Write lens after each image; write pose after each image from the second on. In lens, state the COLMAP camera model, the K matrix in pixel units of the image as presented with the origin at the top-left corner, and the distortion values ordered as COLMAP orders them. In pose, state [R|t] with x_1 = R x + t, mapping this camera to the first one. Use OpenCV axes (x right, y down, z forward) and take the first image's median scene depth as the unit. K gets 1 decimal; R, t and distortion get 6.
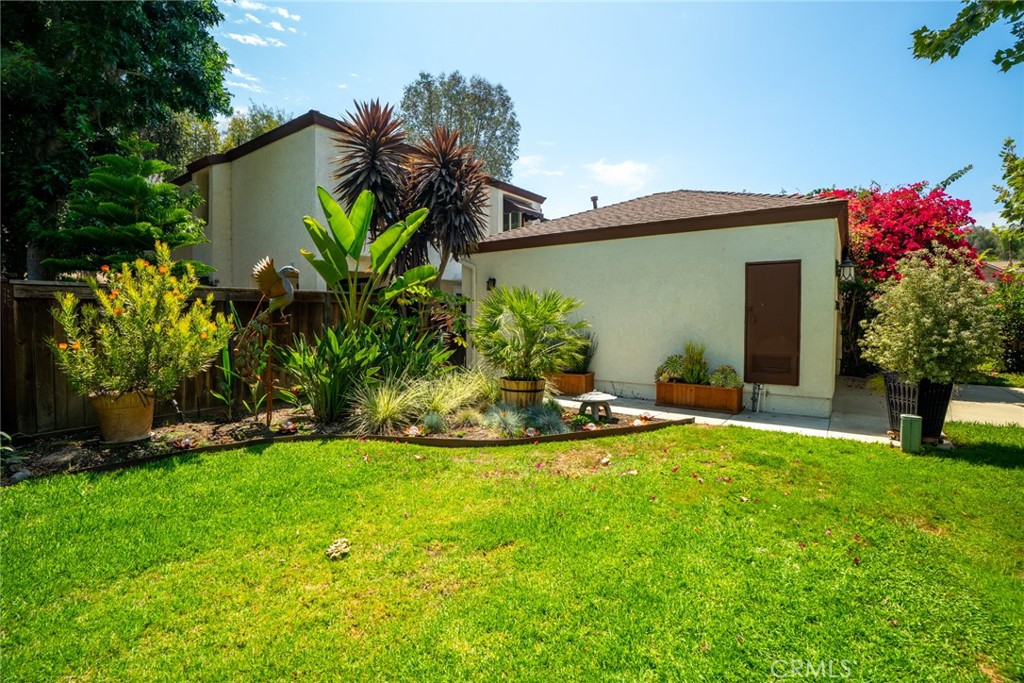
lens RADIAL K [[497.7, 0, 511.7], [0, 497.7, 340.7], [0, 0, 1]] dist [-0.017778, 0.007076]
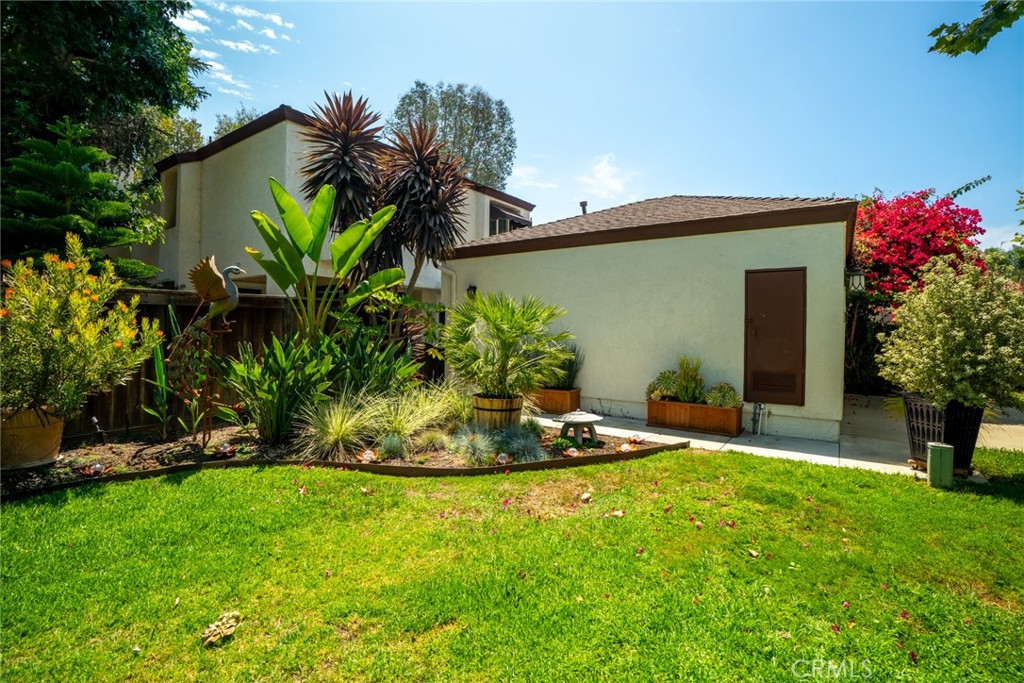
lens RADIAL K [[497.7, 0, 511.8], [0, 497.7, 344.4], [0, 0, 1]] dist [-0.017778, 0.007076]
pose [[0.999854, 0.009873, 0.013964, 0.036650], [-0.009636, 0.999810, -0.016939, -0.000770], [-0.014129, 0.016802, 0.999759, 0.115636]]
